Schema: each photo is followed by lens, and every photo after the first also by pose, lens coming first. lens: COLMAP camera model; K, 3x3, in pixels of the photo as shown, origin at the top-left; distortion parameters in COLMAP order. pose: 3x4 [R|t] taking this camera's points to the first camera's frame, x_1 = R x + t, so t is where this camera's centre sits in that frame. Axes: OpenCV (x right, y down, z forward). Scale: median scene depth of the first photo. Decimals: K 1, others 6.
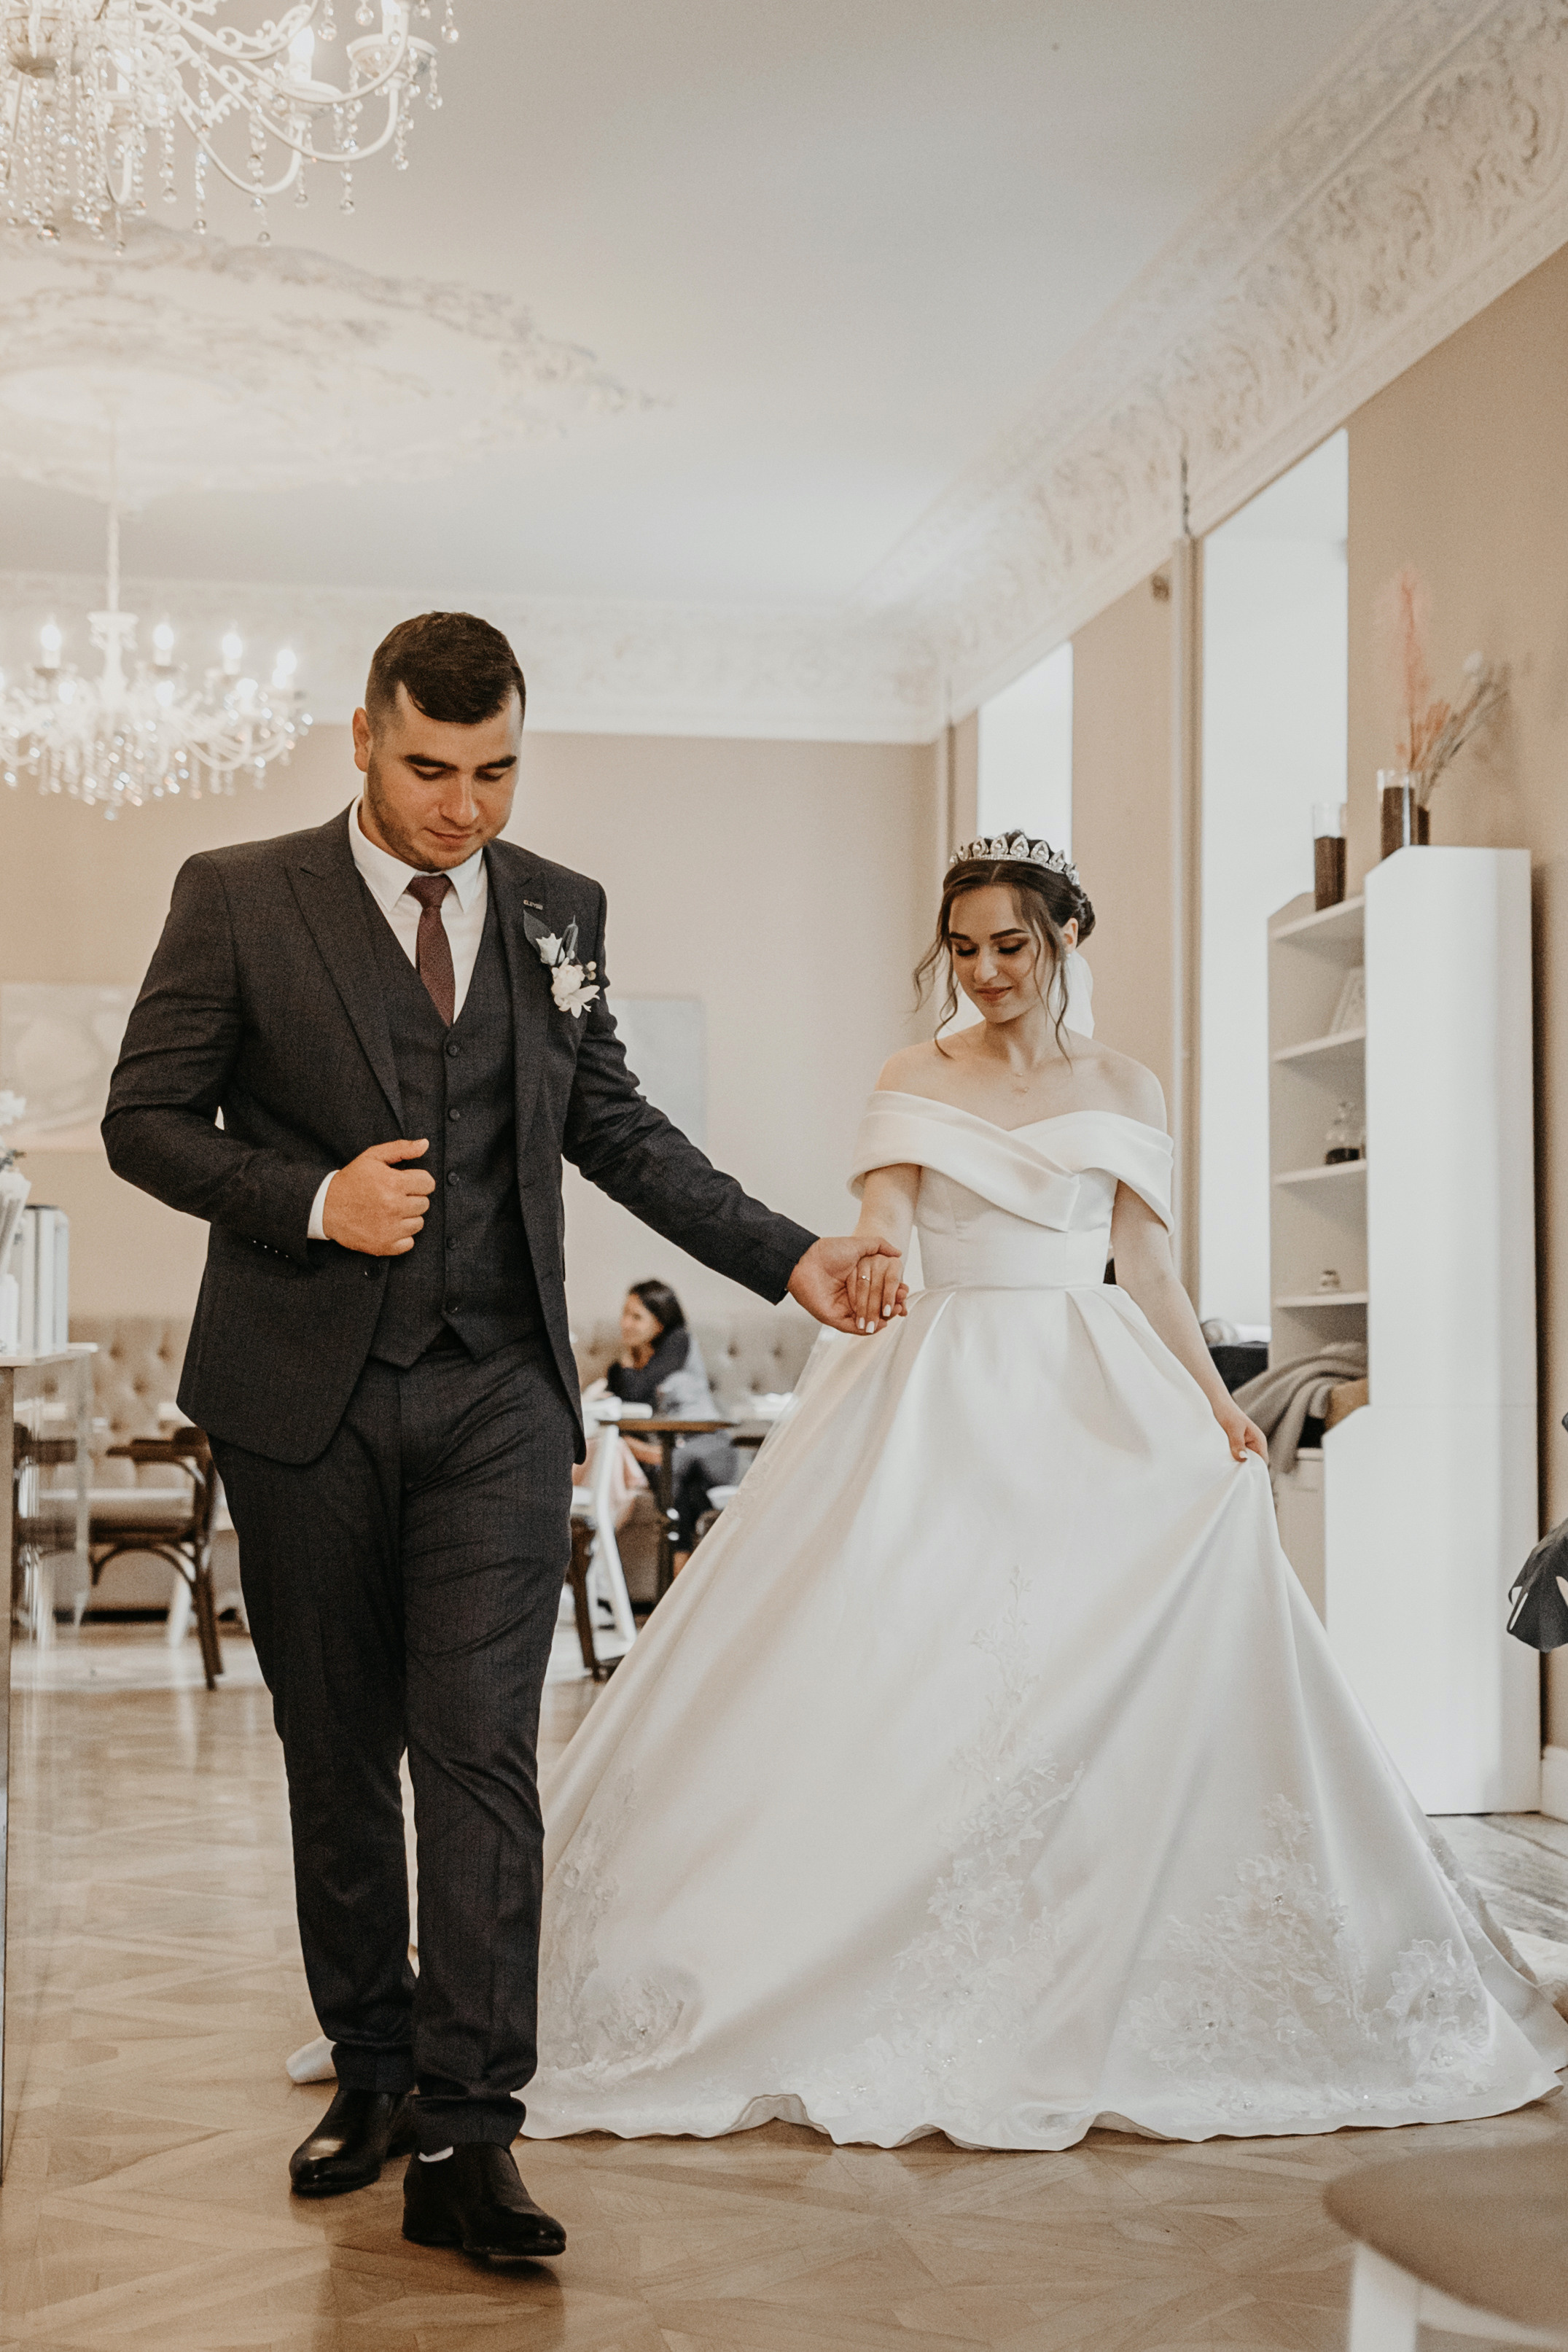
lens RADIAL K [[3375.3, 0, 857.3], [0, 3375.3, 1177.8], [0, 0, 1]] dist [0.011334, 0.157363]
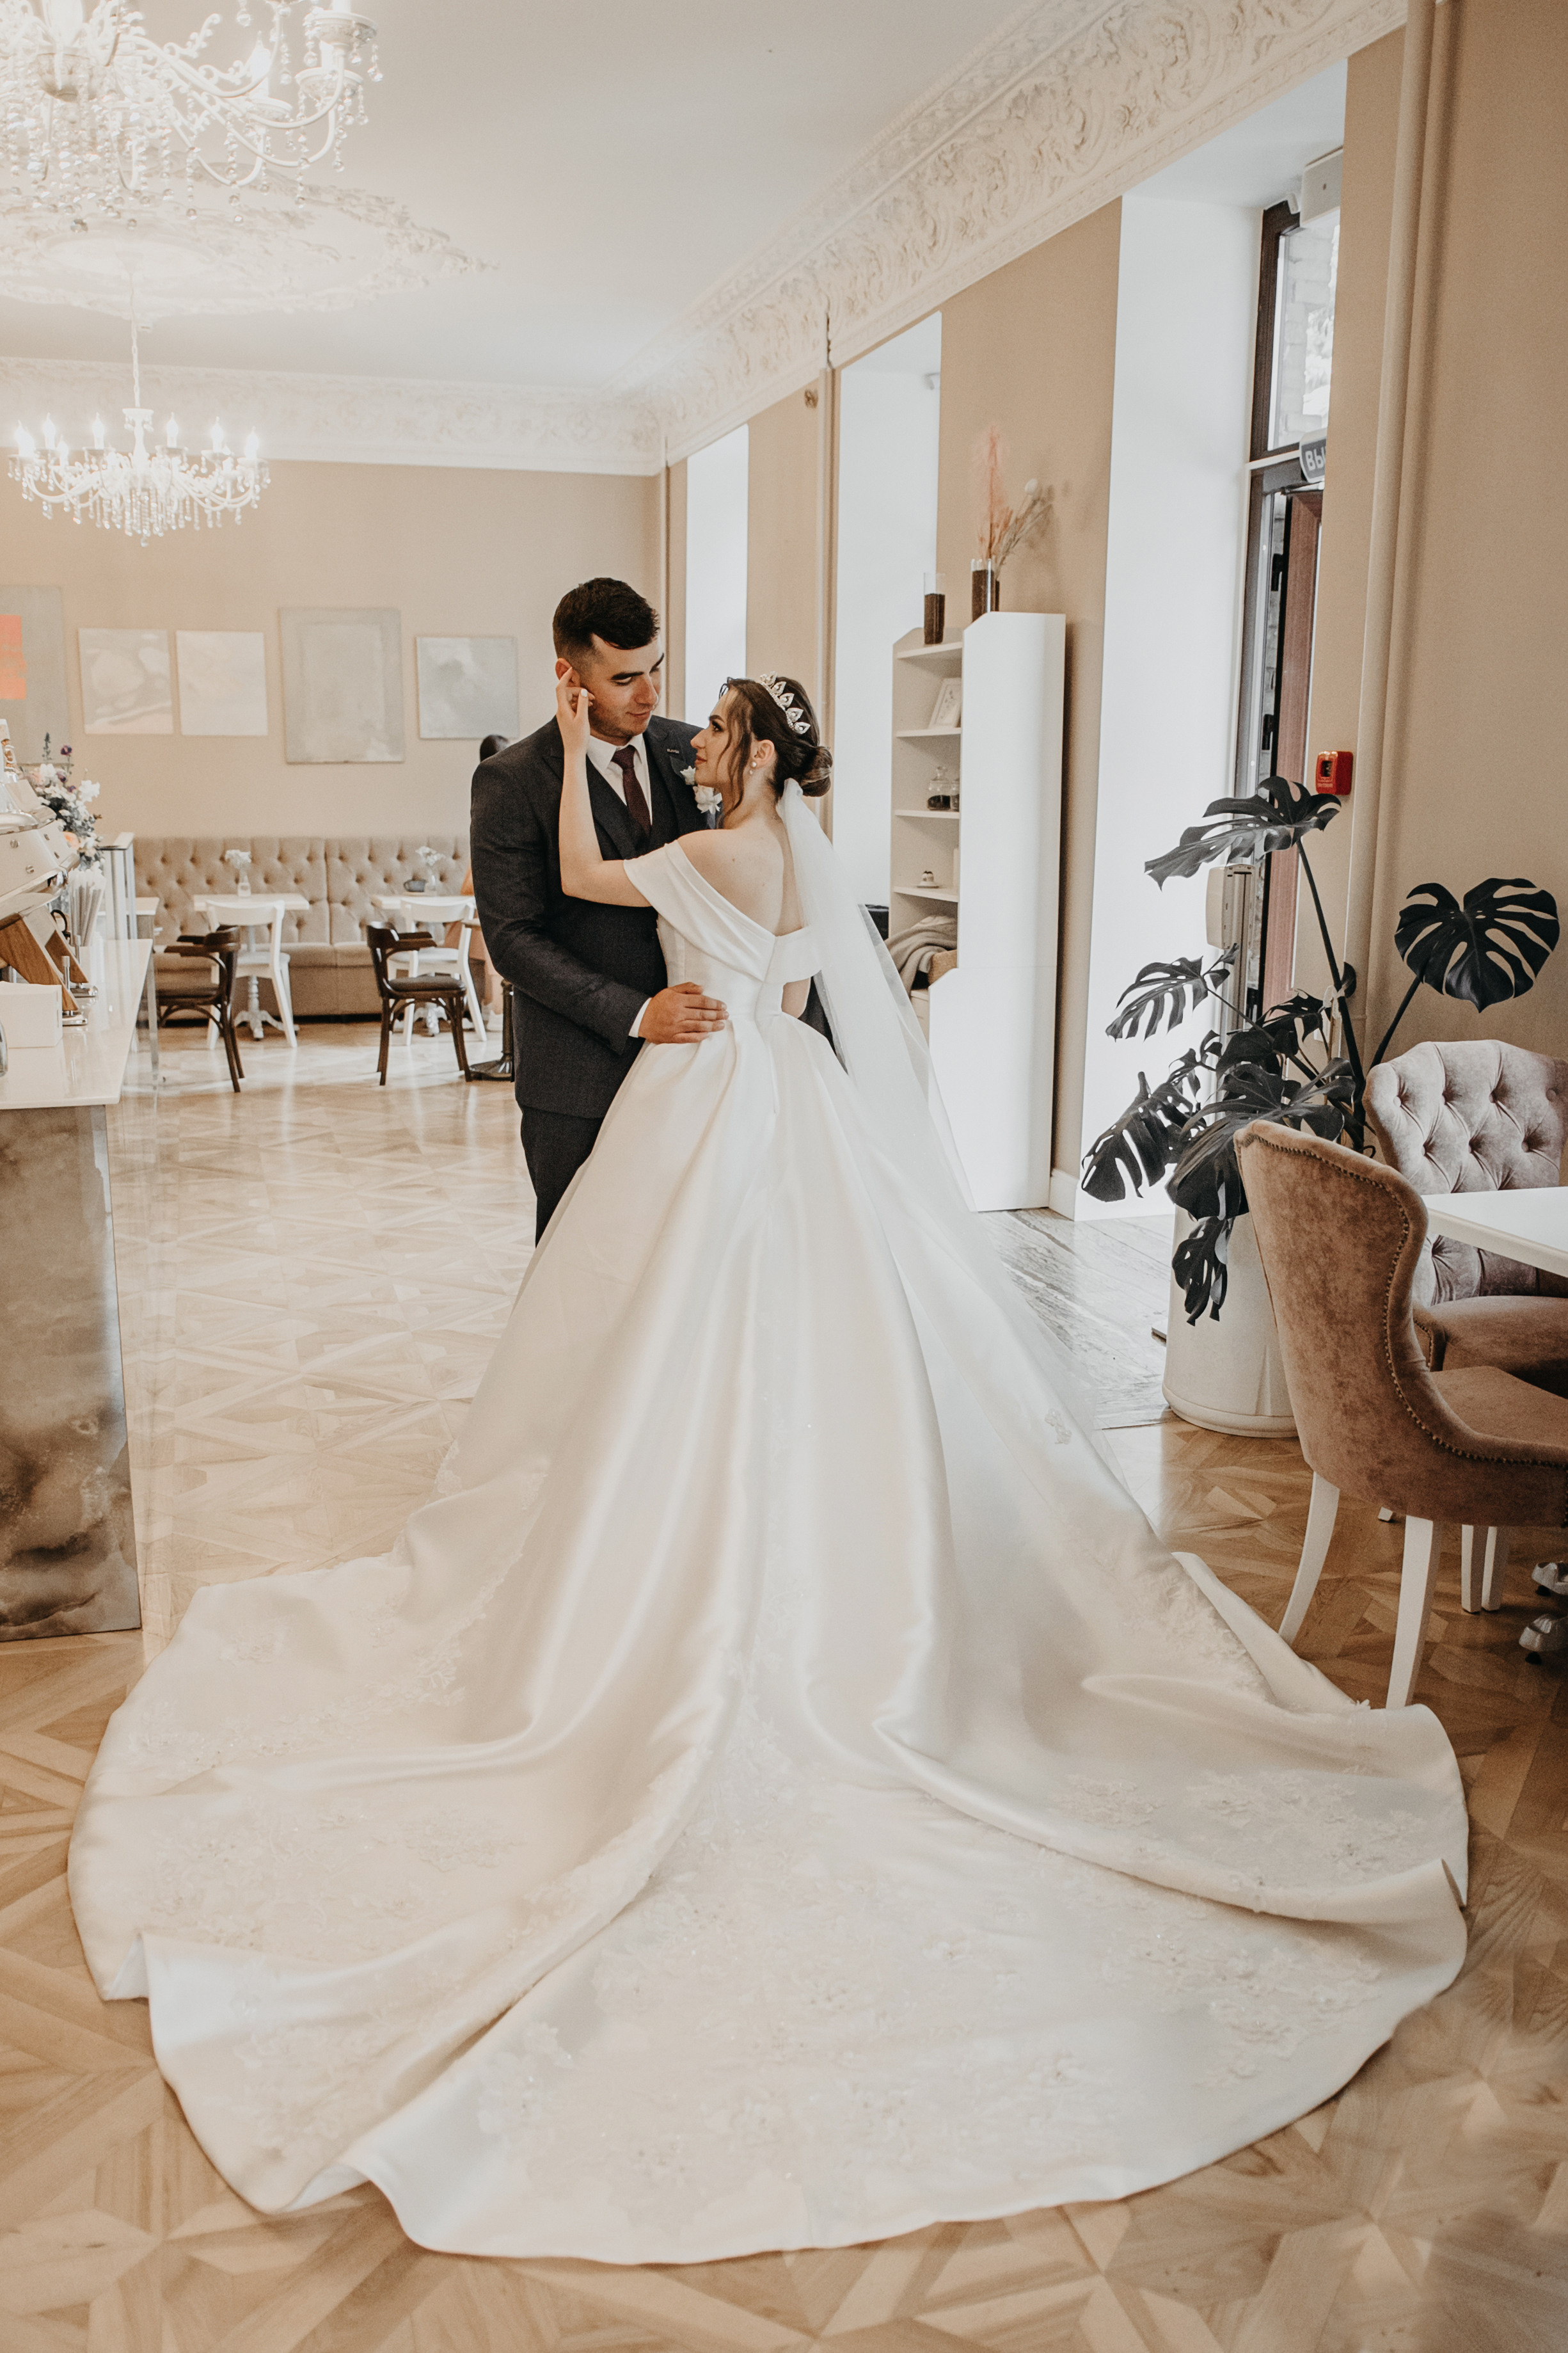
lens RADIAL K [[1897.4, 0, 784.0], [0, 1897.4, 1176.5], [0, 0, 1]] dist [-0.095181, 0.072645]
pose [[0.995042, -0.012806, 0.098629, -0.018843], [-0.011870, 0.969296, 0.245609, -0.049072], [-0.098746, -0.245562, 0.964338, 0.087617]]
